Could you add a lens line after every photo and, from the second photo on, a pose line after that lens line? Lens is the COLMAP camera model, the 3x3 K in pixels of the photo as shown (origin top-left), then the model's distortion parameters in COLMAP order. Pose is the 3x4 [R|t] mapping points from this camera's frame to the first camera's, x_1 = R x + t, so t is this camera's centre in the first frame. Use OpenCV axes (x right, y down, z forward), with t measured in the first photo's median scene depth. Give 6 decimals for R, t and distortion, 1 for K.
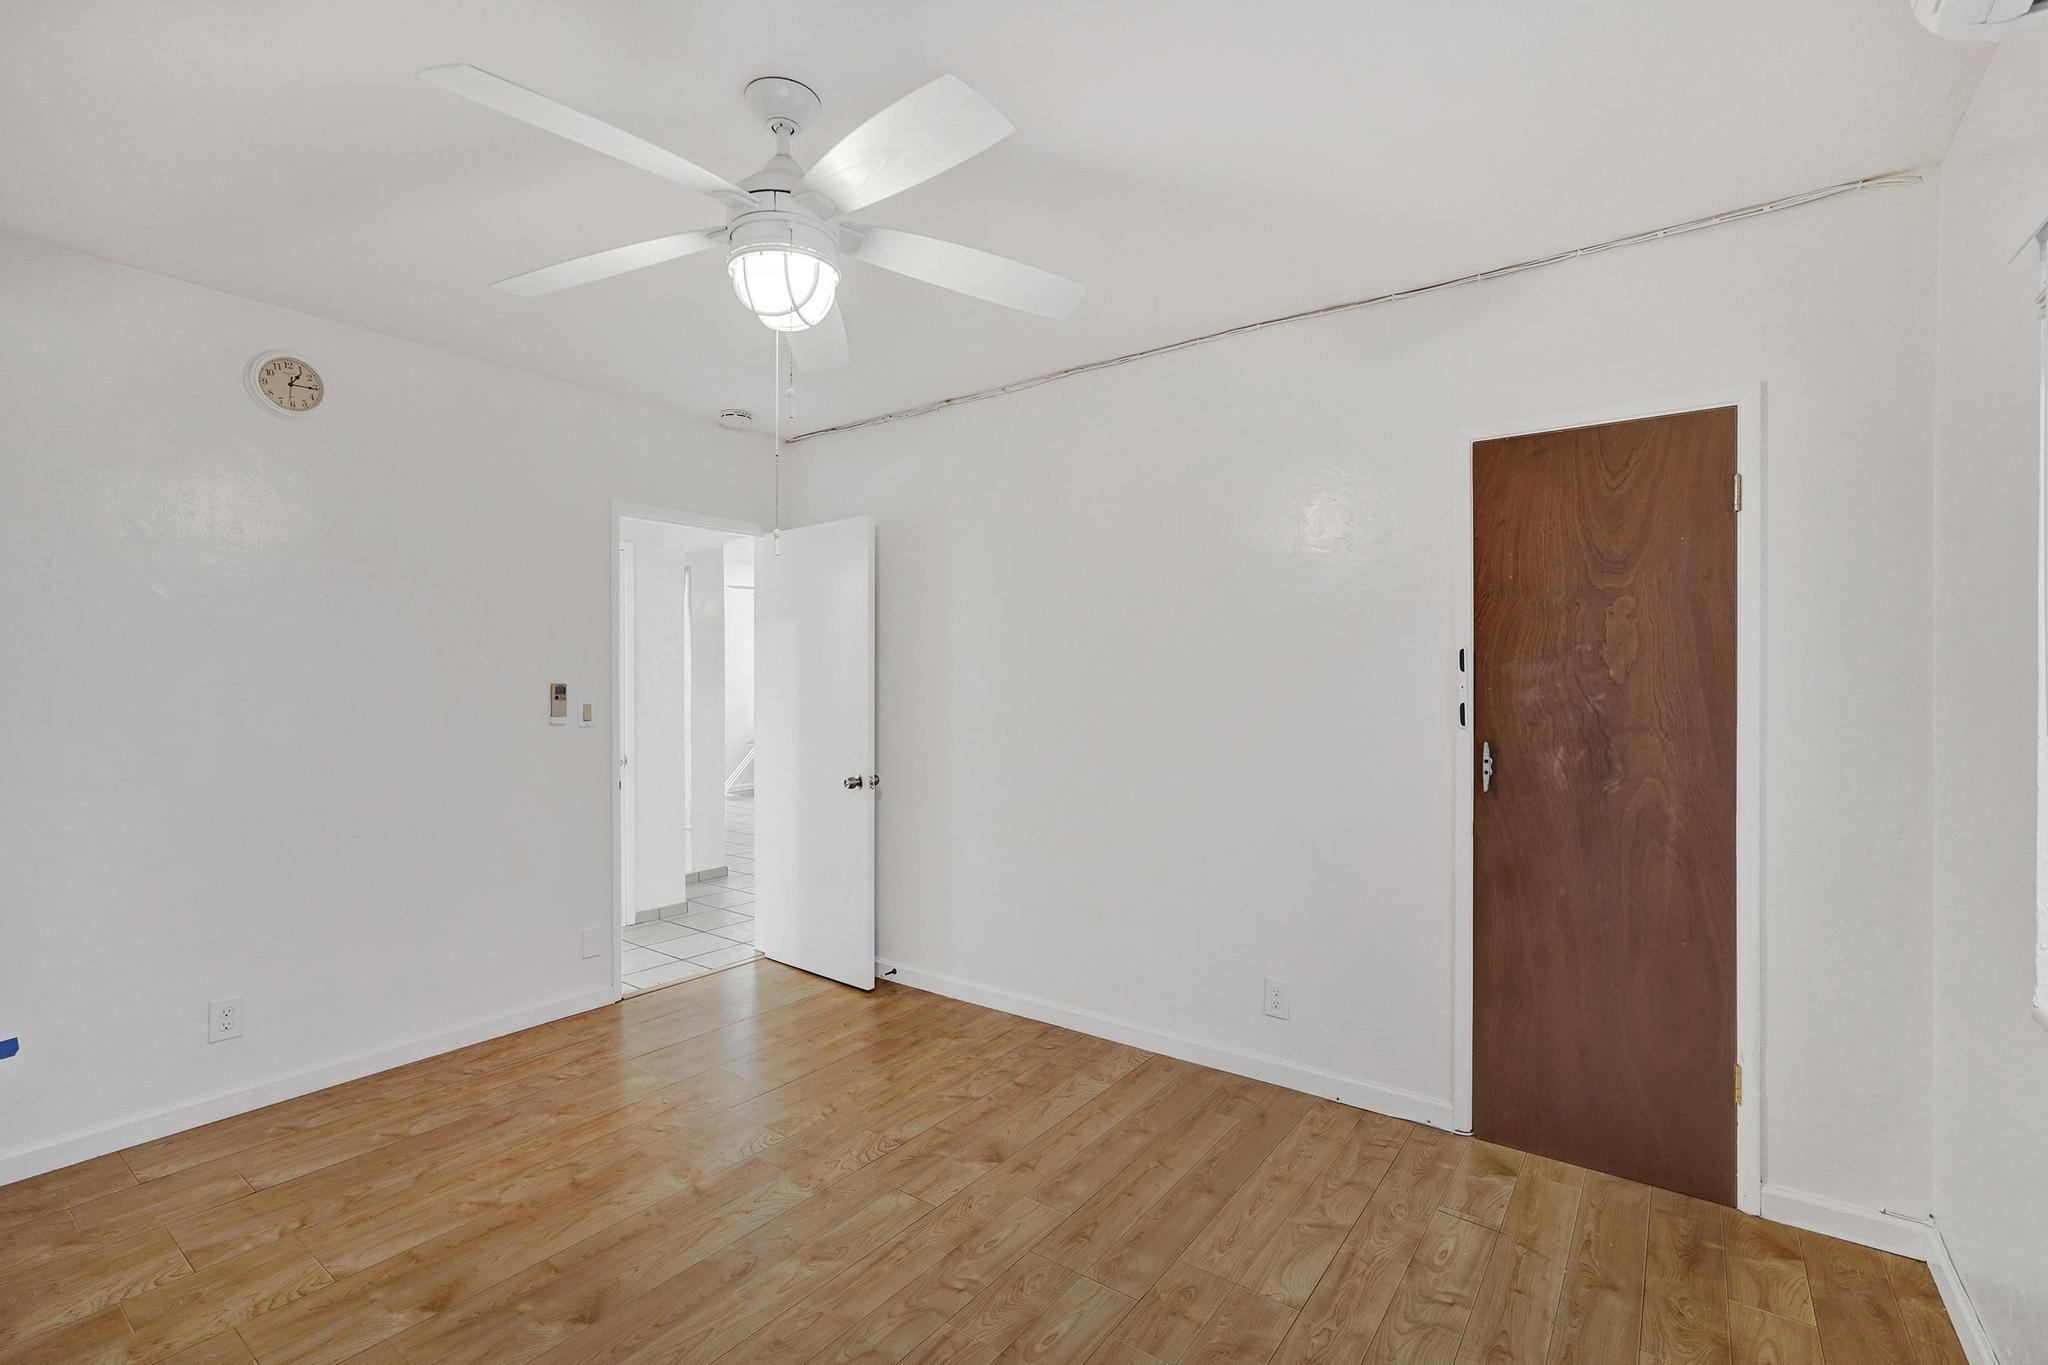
lens RADIAL K [[906.1, 0, 1024.0], [0, 906.1, 682.5], [0, 0, 1]] dist [0.004996, 0.000782]
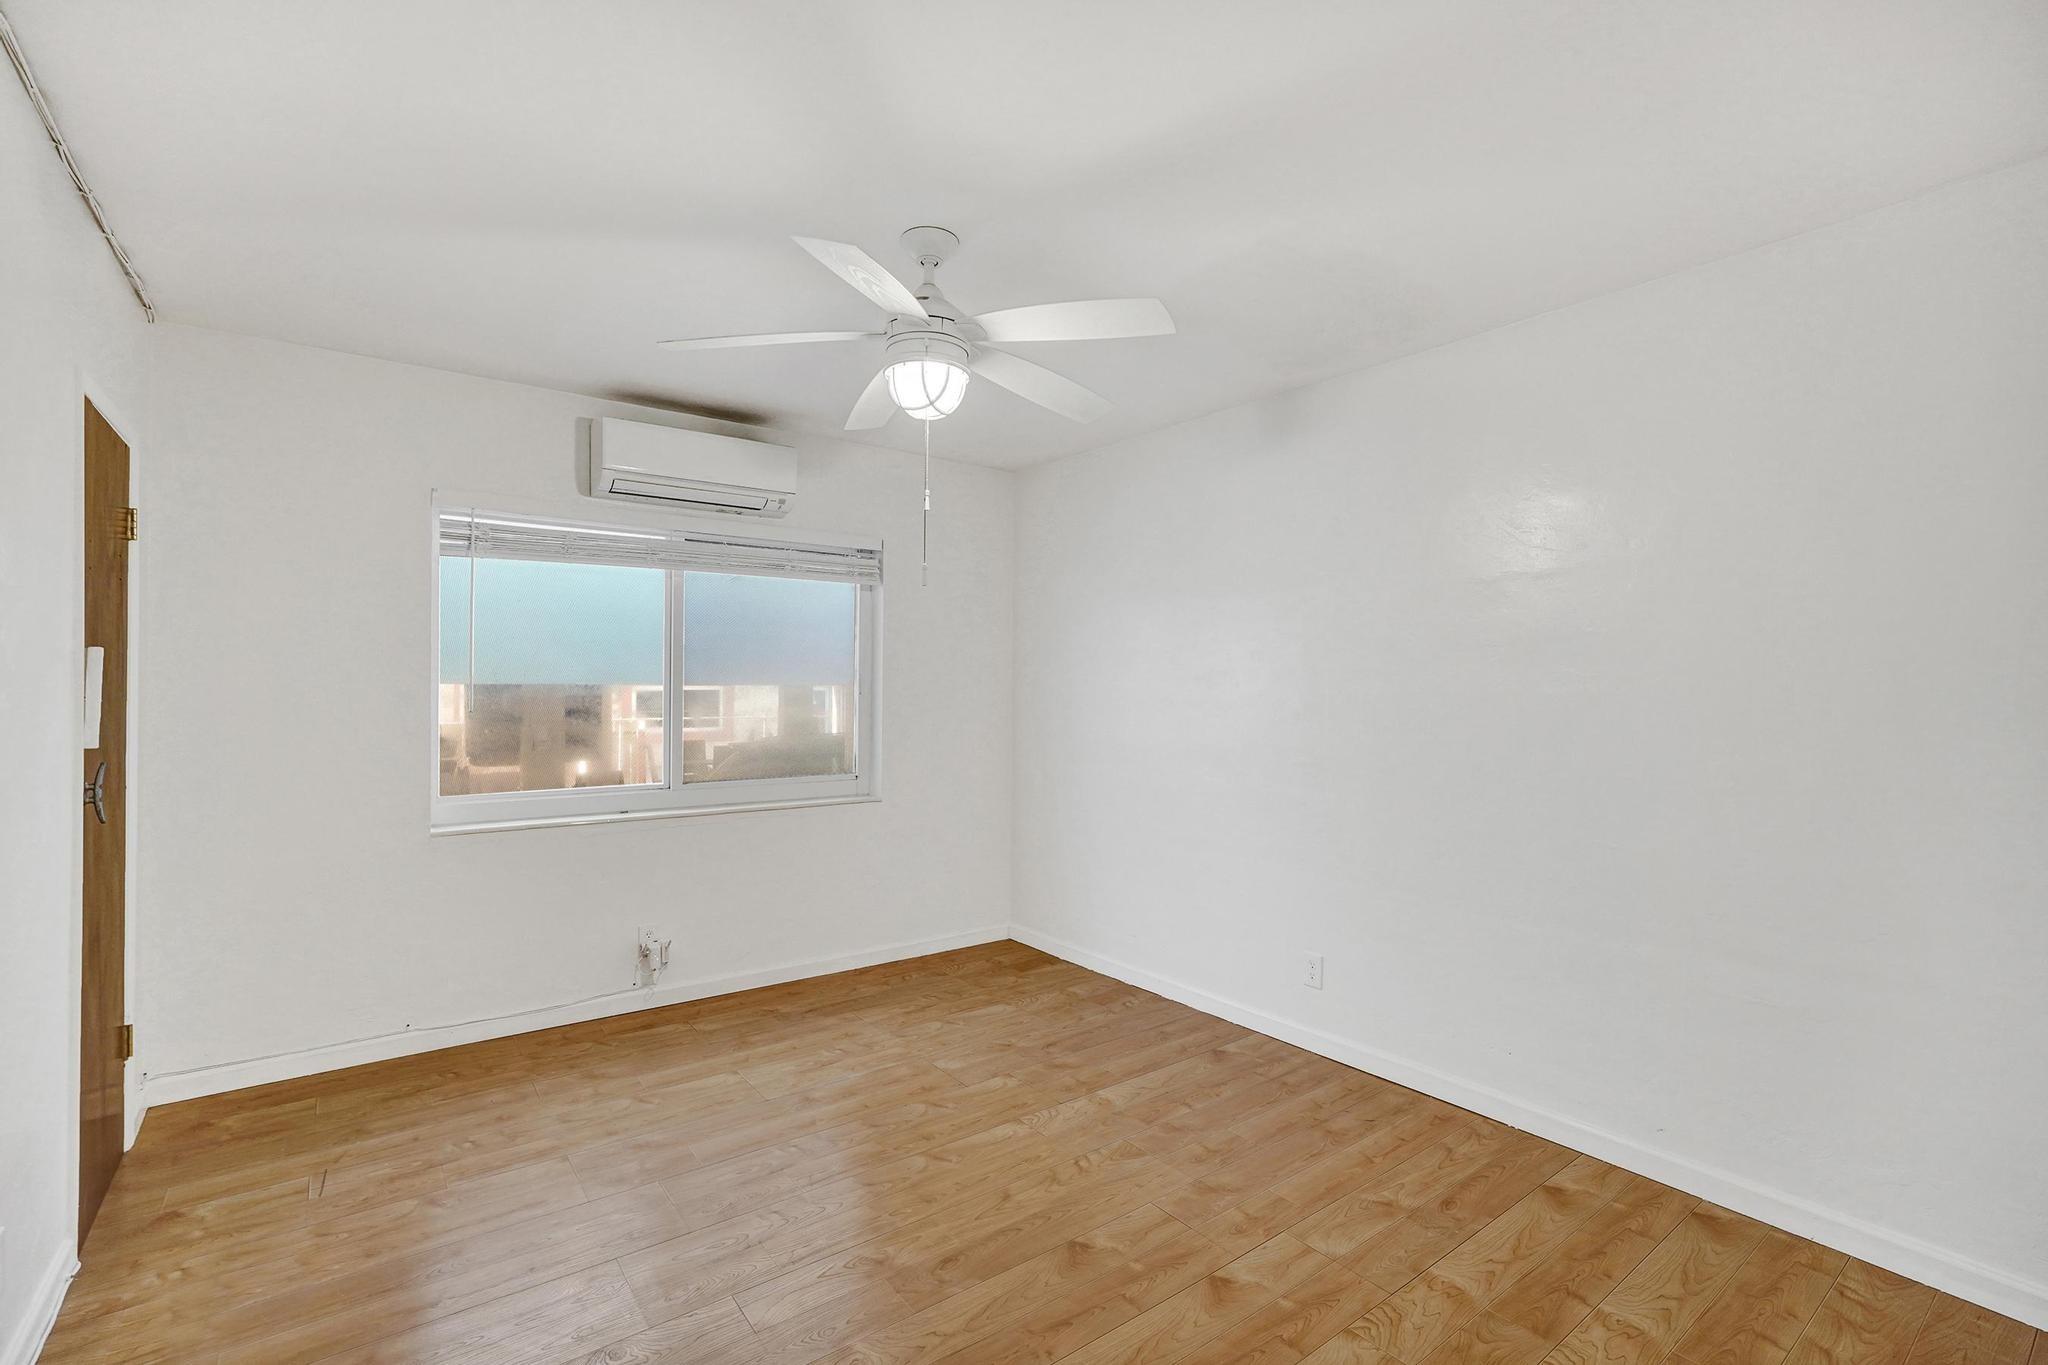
lens RADIAL K [[910.9, 0, 1025.1], [0, 910.9, 685.7], [0, 0, 1]] dist [-0.024019, 0.012901]
pose [[-0.958424, -0.004385, 0.285314, -0.597988], [-0.004442, 0.999990, 0.000450, -0.011194], [-0.285313, -0.000836, -0.958434, 1.713417]]
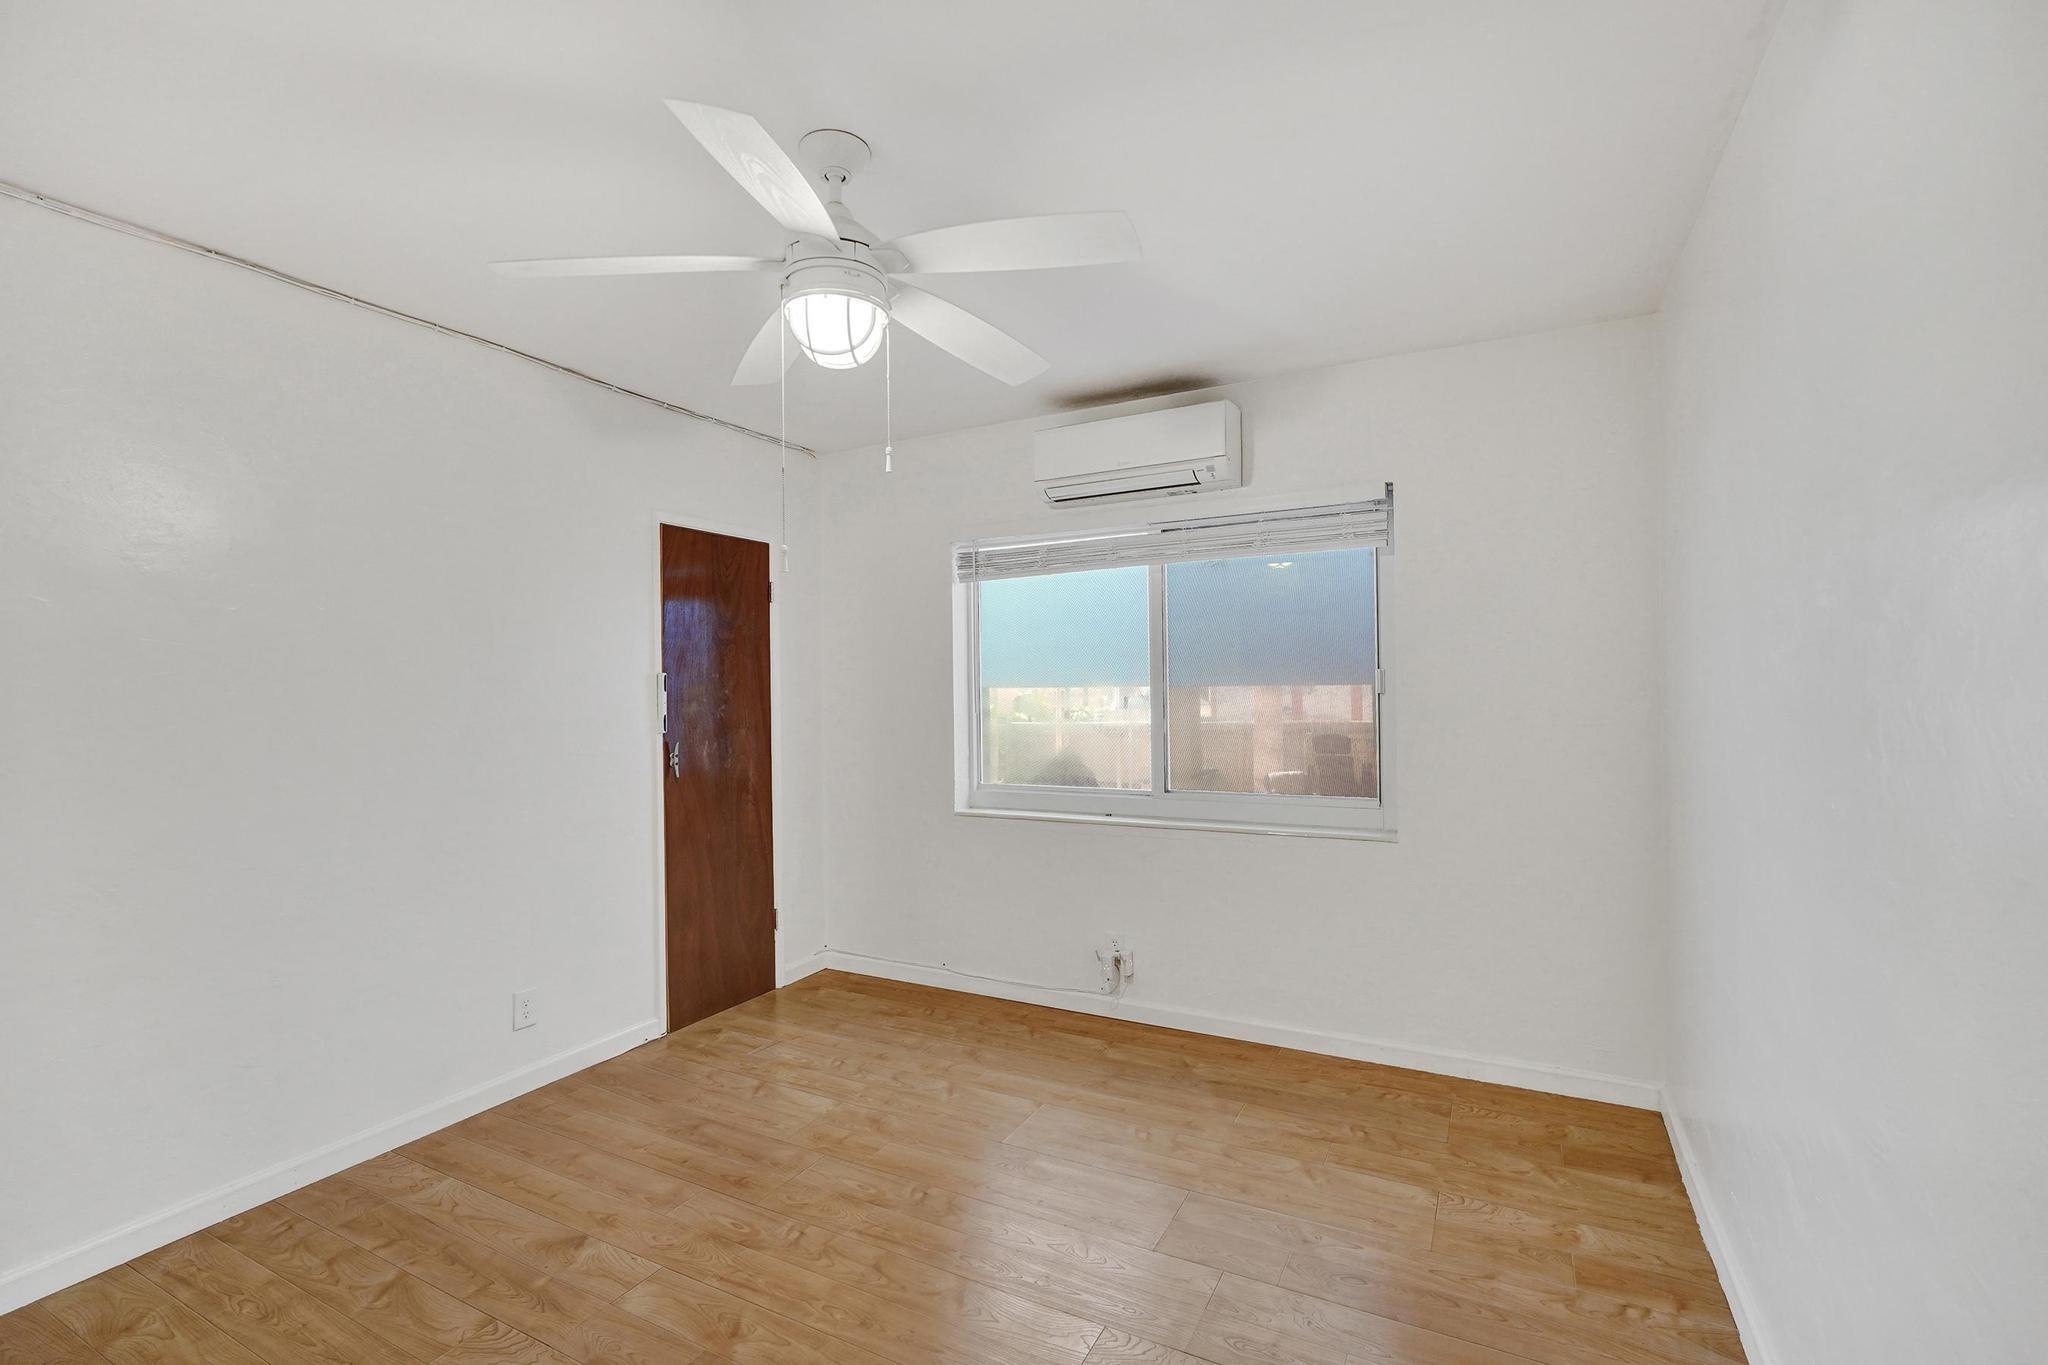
lens RADIAL K [[910.9, 0, 1025.1], [0, 910.9, 685.7], [0, 0, 1]] dist [-0.024019, 0.012901]
pose [[-0.143425, 0.006581, 0.989639, -1.043653], [0.014513, 0.999884, -0.004546, -0.007181], [-0.989555, 0.013711, -0.143503, 0.740065]]
